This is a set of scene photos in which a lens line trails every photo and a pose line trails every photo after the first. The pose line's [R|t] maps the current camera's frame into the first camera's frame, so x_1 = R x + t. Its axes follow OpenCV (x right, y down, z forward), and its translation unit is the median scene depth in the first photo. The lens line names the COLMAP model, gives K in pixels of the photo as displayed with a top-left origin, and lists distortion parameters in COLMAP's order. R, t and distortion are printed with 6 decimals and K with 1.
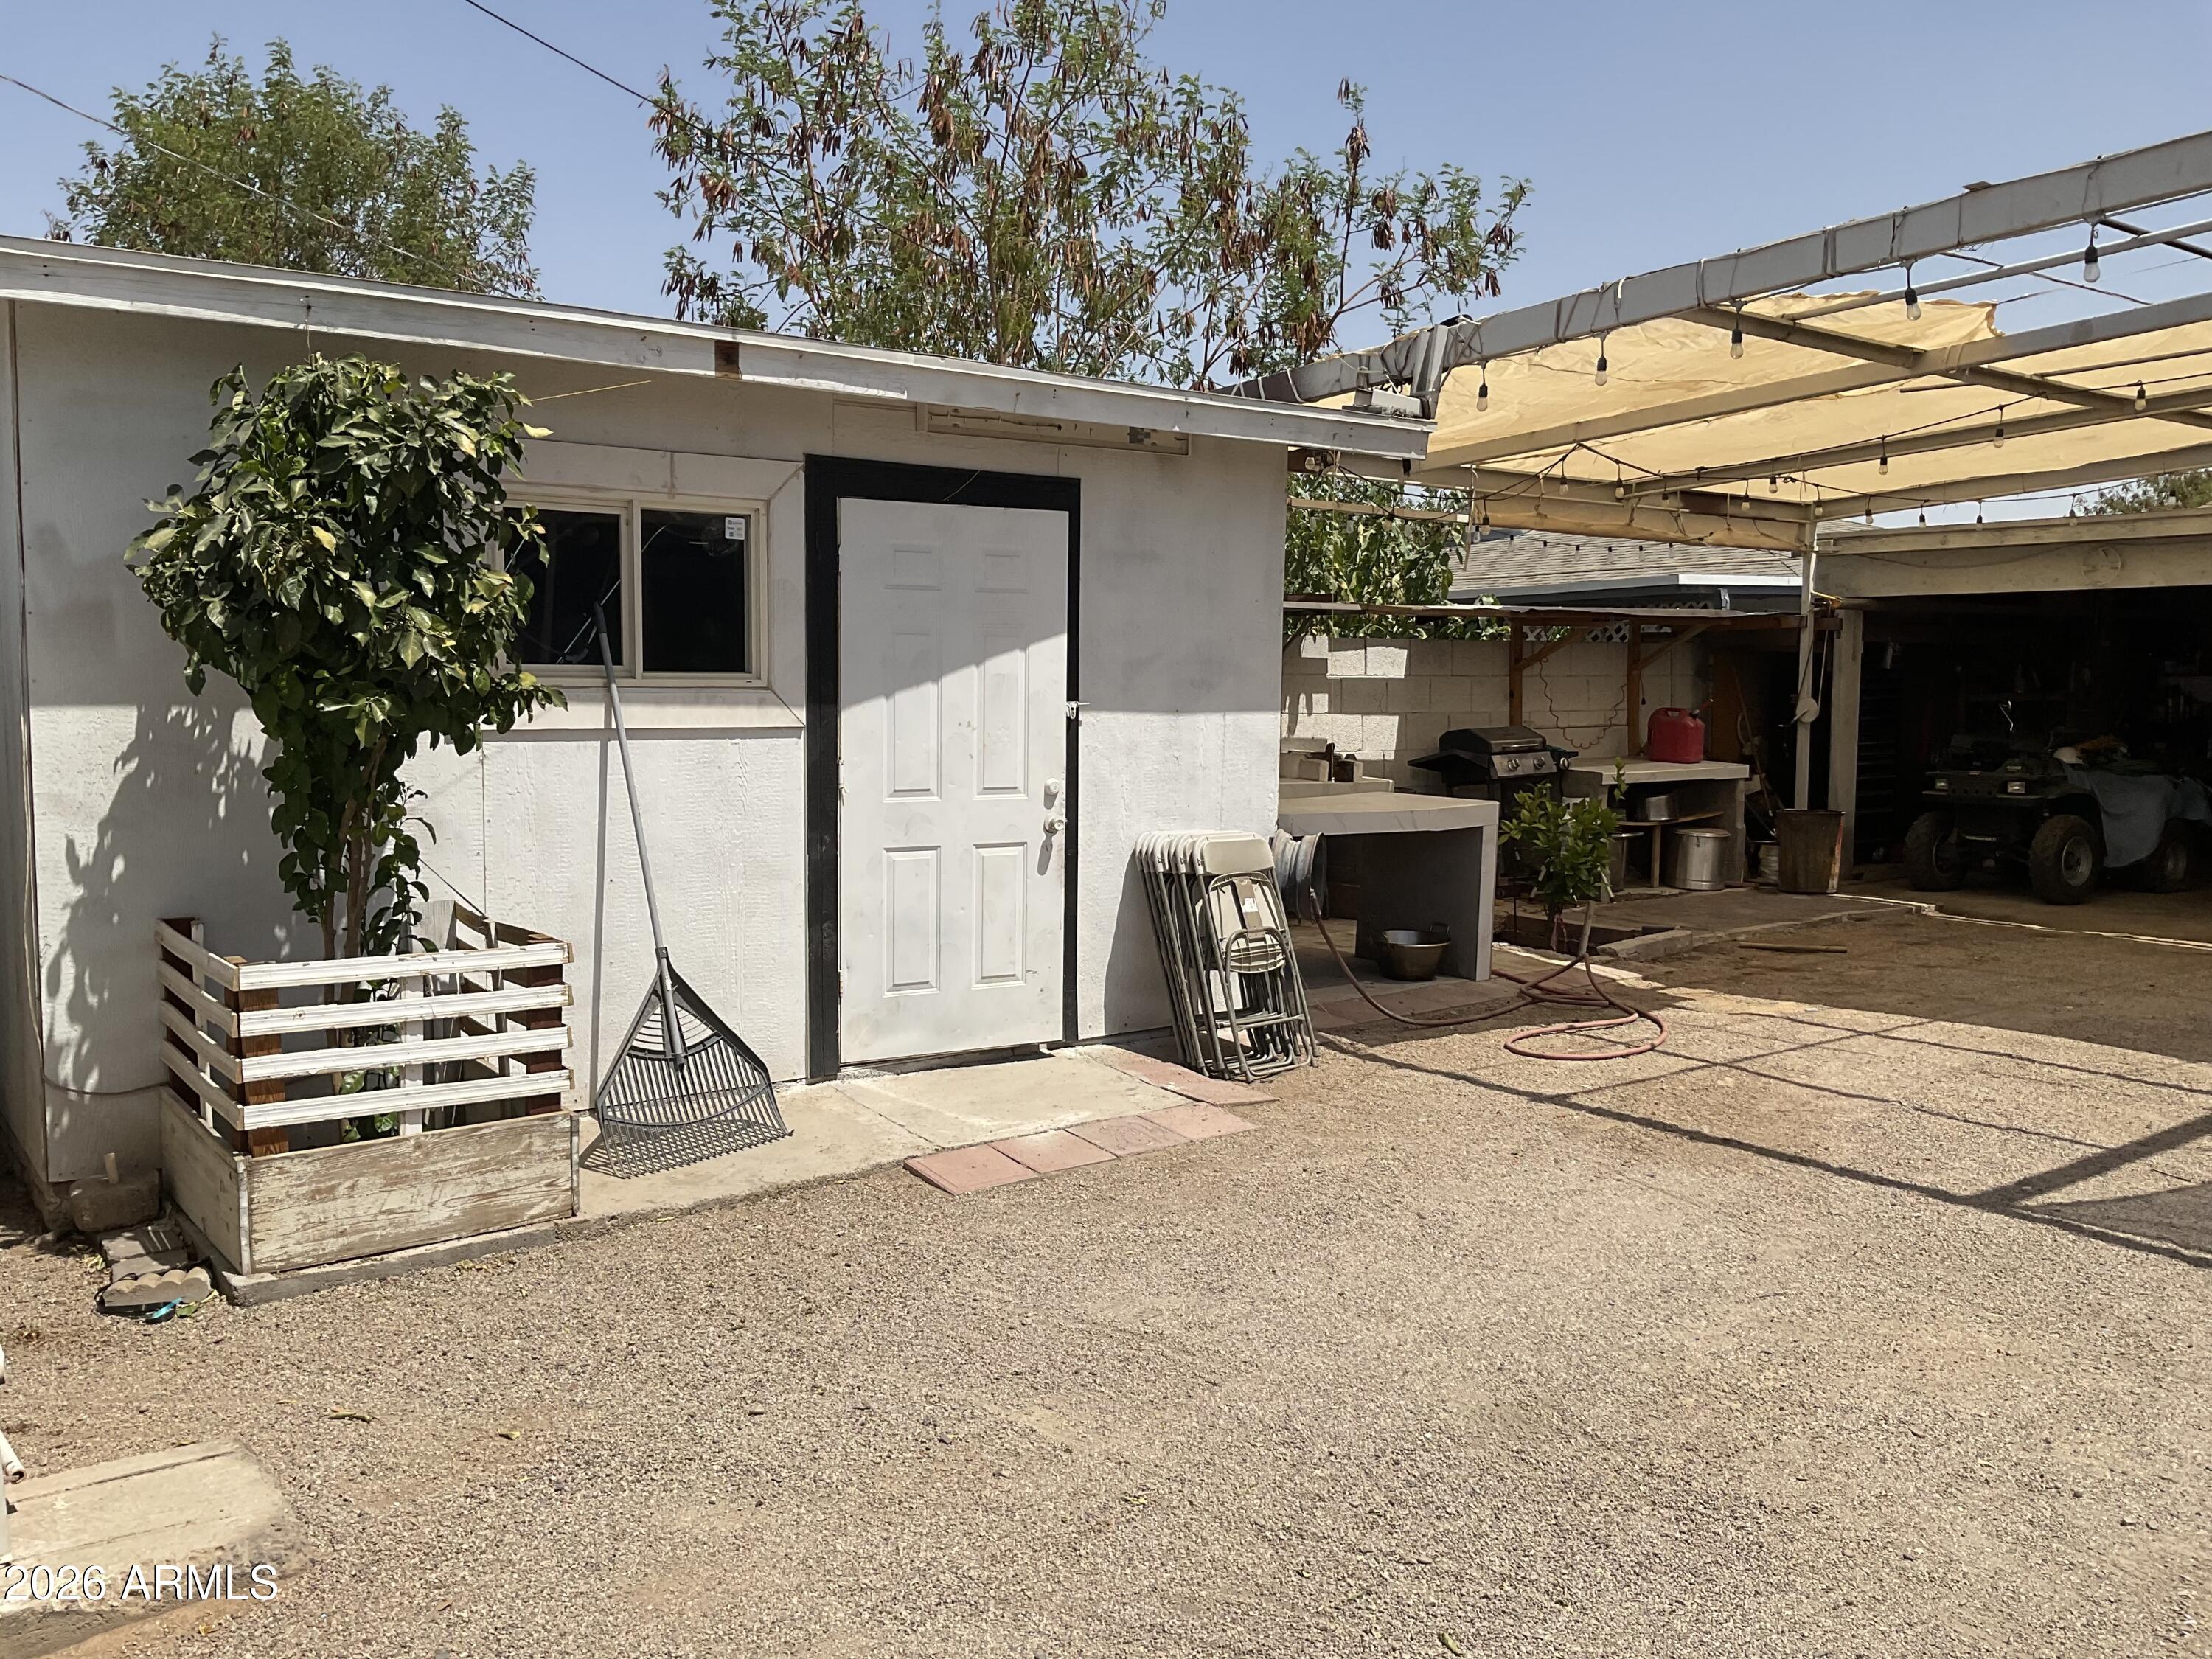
lens RADIAL K [[1830.8, 0, 1102.4], [0, 1830.8, 826.2], [0, 0, 1]] dist [0.114171, -0.225414]
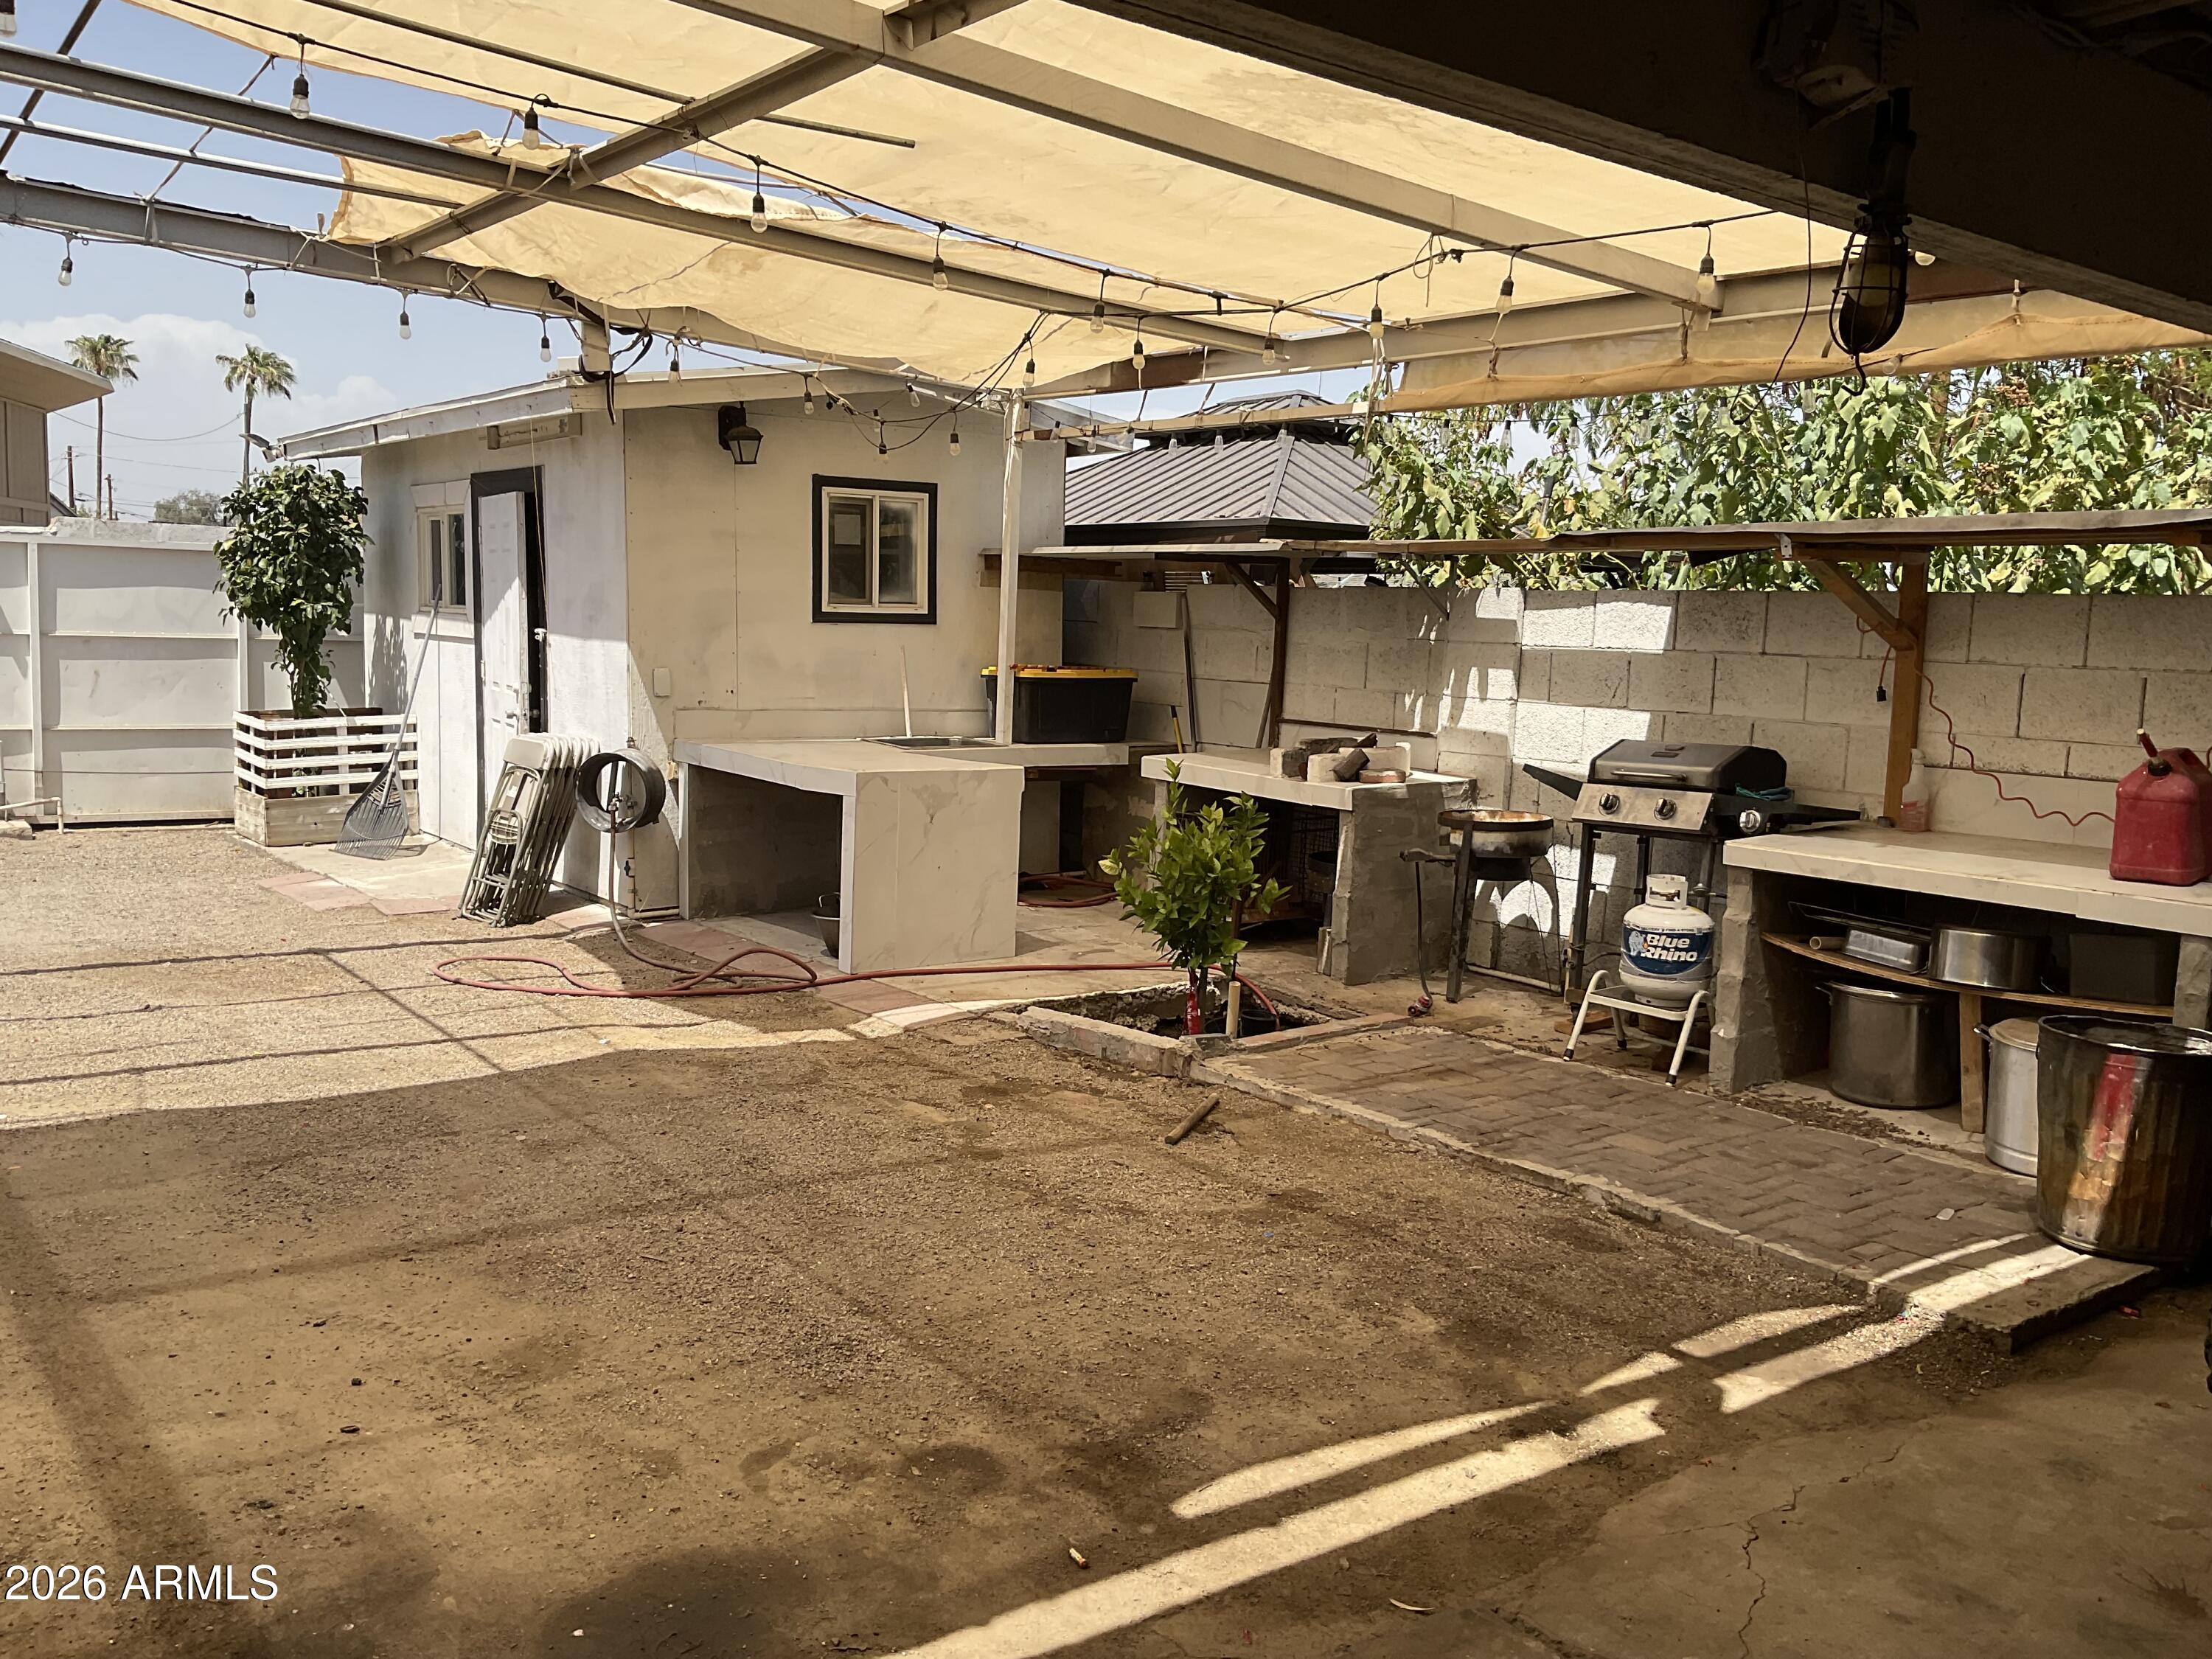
lens RADIAL K [[1830.8, 0, 1102.4], [0, 1830.8, 826.2], [0, 0, 1]] dist [0.114171, -0.225414]
pose [[0.003015, 0.108004, -0.994146, 1.287057], [-0.118095, 0.987232, 0.106895, -0.111331], [0.992998, 0.117081, 0.015731, 1.335408]]
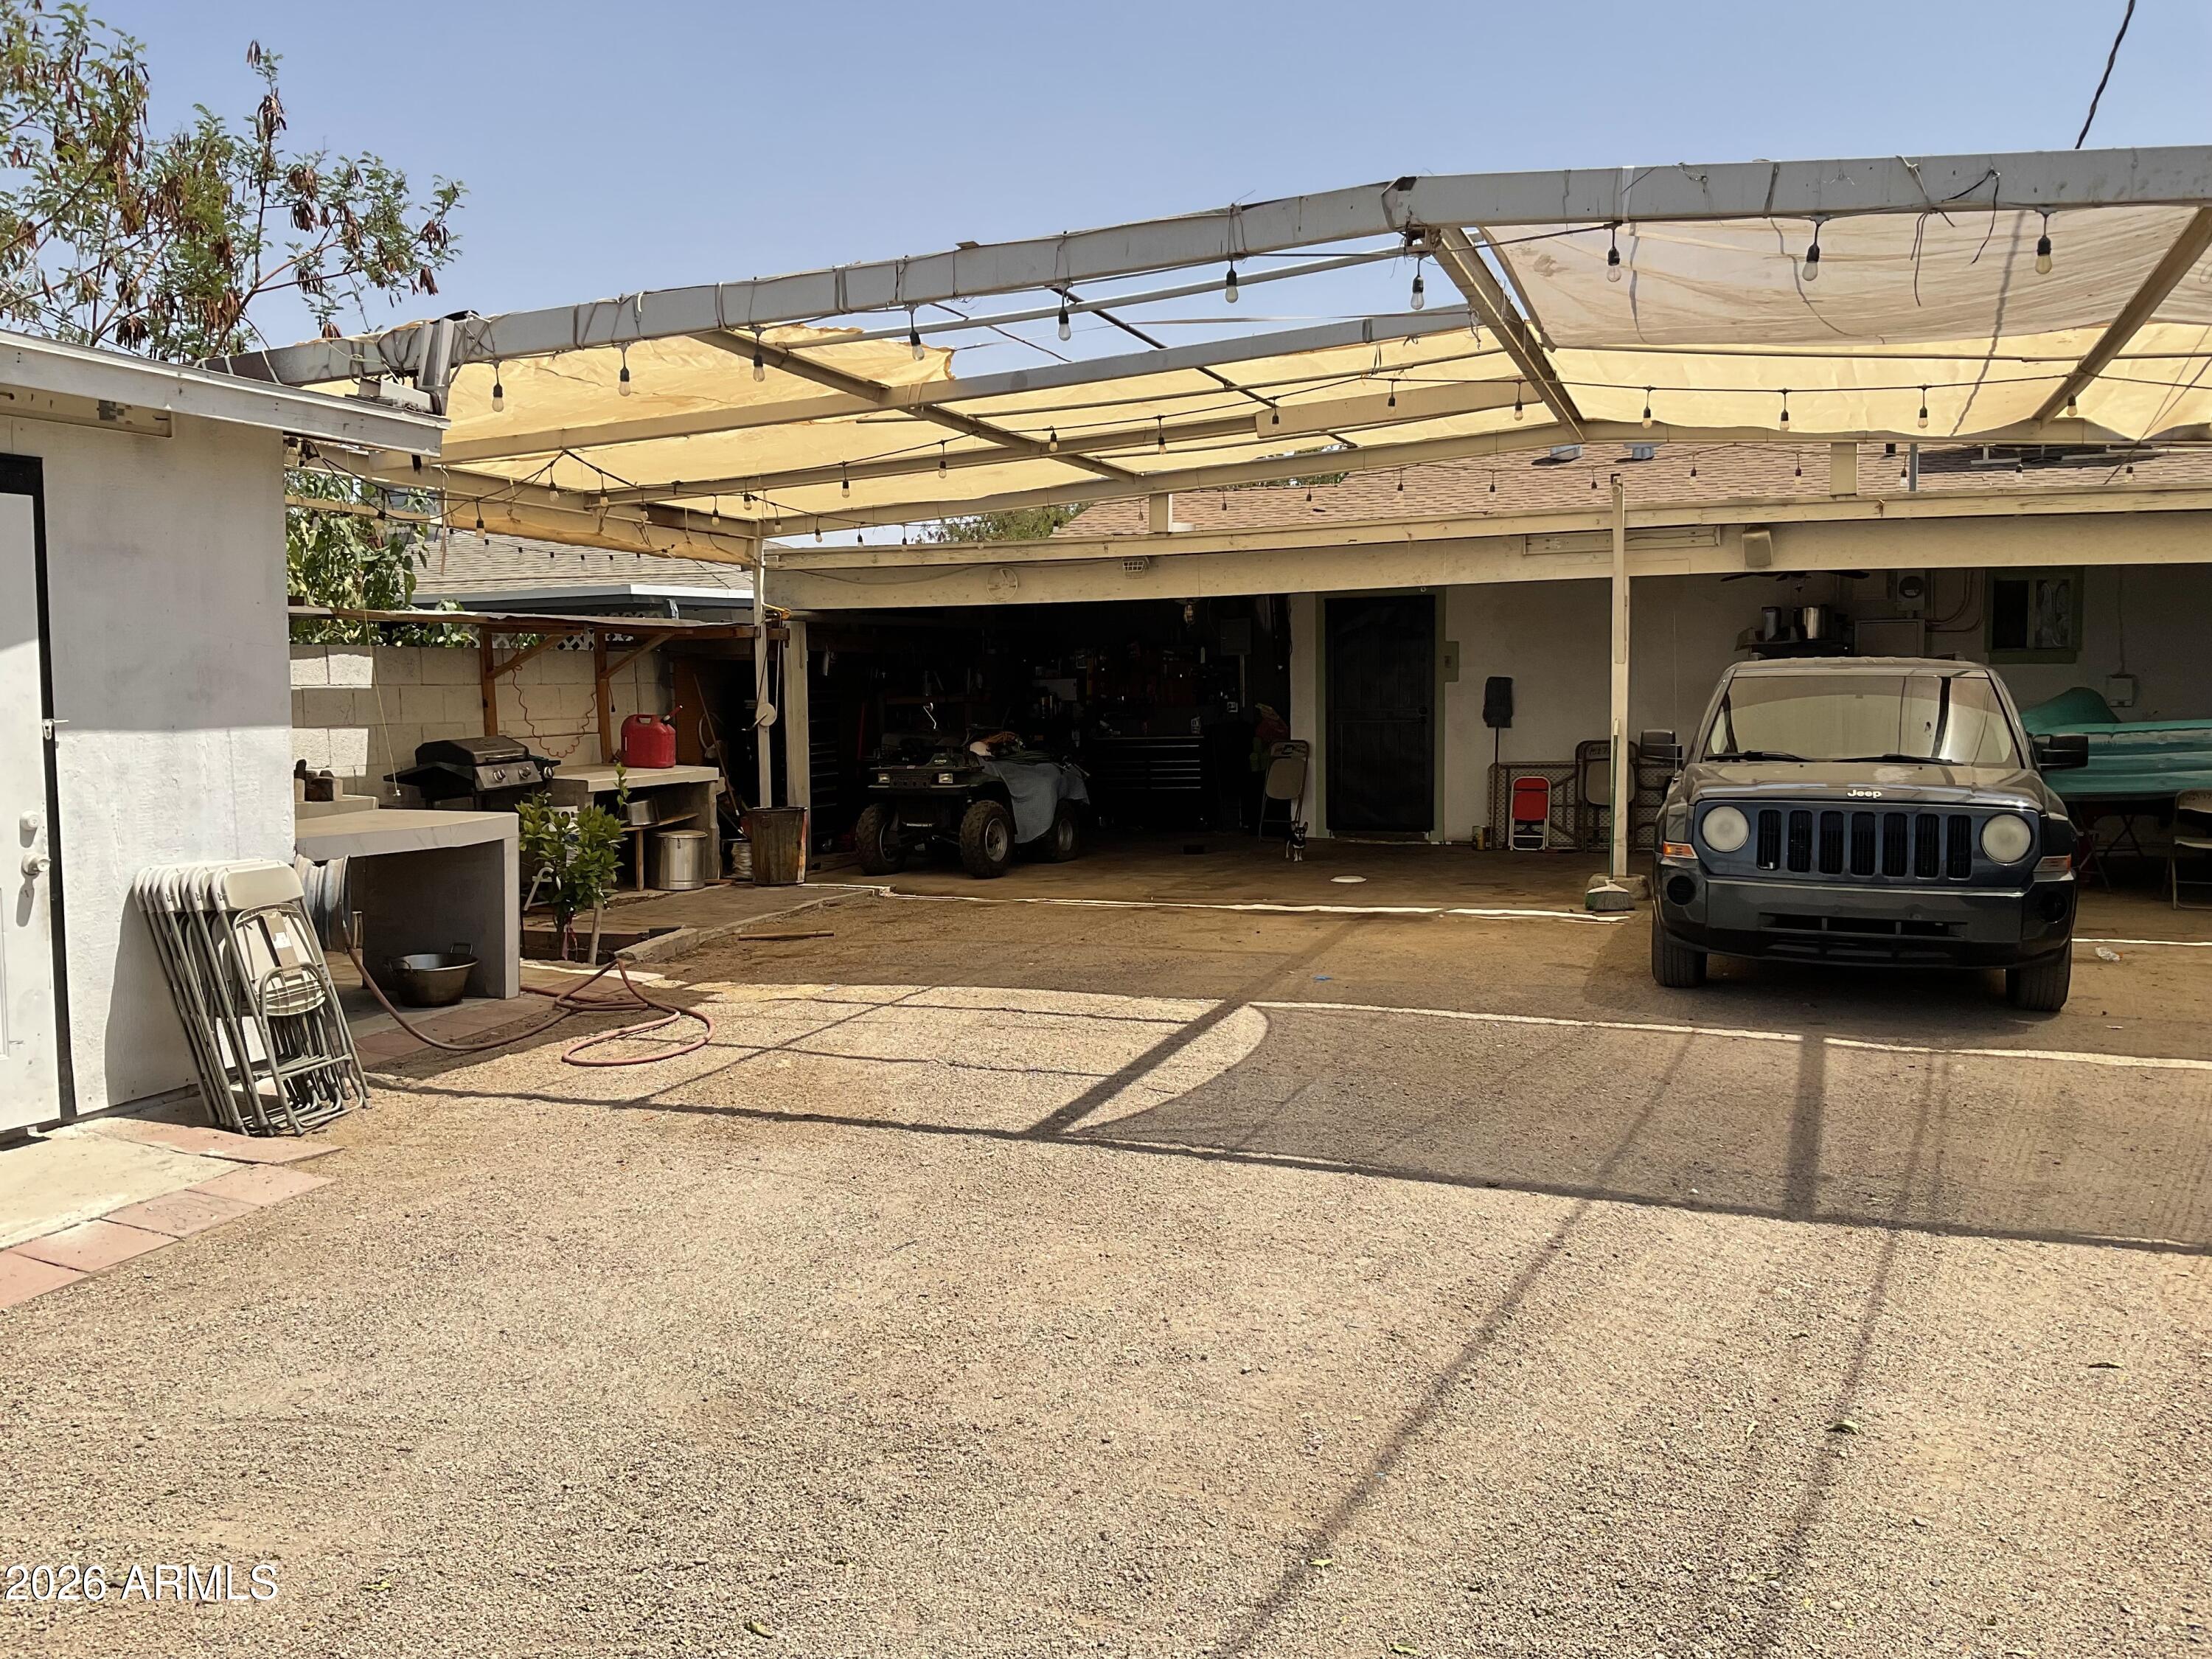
lens RADIAL K [[1830.8, 0, 1102.4], [0, 1830.8, 826.2], [0, 0, 1]] dist [0.114171, -0.225414]
pose [[0.835219, -0.056917, 0.546965, -0.074022], [0.059693, 0.998136, 0.012714, -0.000291], [-0.546669, 0.022030, 0.837059, 0.014329]]
